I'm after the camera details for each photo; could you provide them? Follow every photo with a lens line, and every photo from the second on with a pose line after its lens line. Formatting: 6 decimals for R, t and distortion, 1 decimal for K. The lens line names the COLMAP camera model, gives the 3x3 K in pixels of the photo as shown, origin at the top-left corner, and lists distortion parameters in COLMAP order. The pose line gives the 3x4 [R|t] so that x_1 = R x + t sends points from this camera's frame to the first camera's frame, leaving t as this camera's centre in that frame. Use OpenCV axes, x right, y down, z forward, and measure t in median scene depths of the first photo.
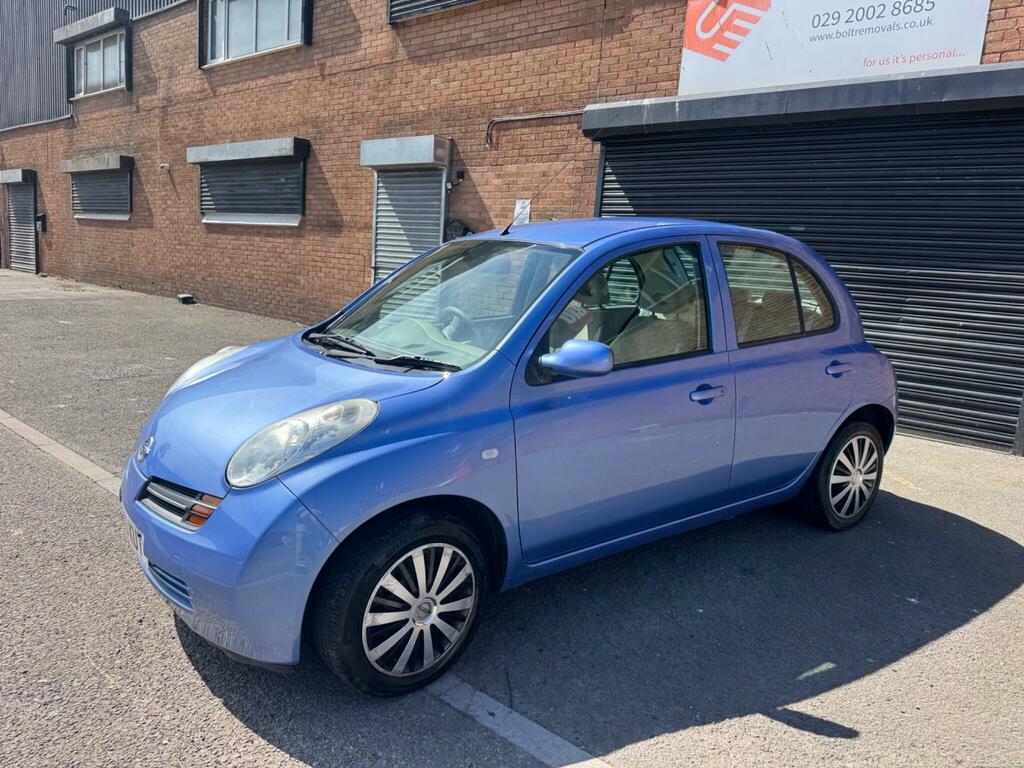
lens RADIAL K [[722.1, 0, 515.9], [0, 722.1, 403.0], [0, 0, 1]] dist [0.025649, -0.034962]
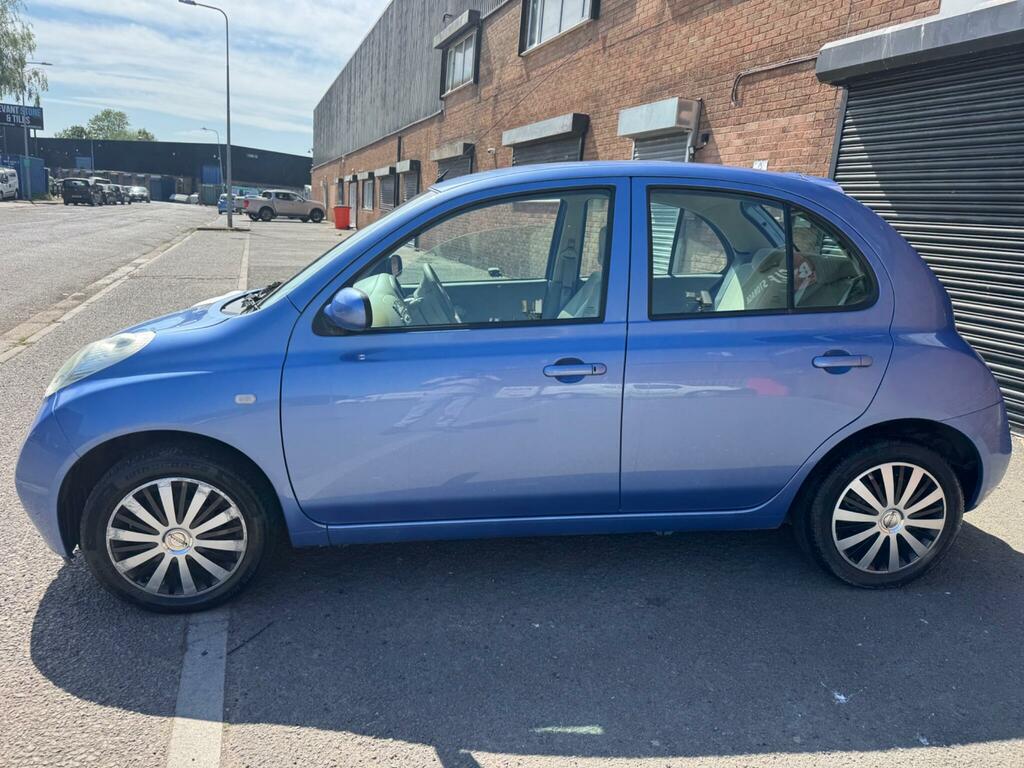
lens RADIAL K [[722.1, 0, 509.8], [0, 722.1, 396.1], [0, 0, 1]] dist [0.025649, -0.034962]
pose [[0.867594, 0.112577, -0.484362, 0.202019], [-0.104677, 0.993558, 0.043427, -0.003869], [0.486130, 0.013024, 0.873789, 0.082799]]
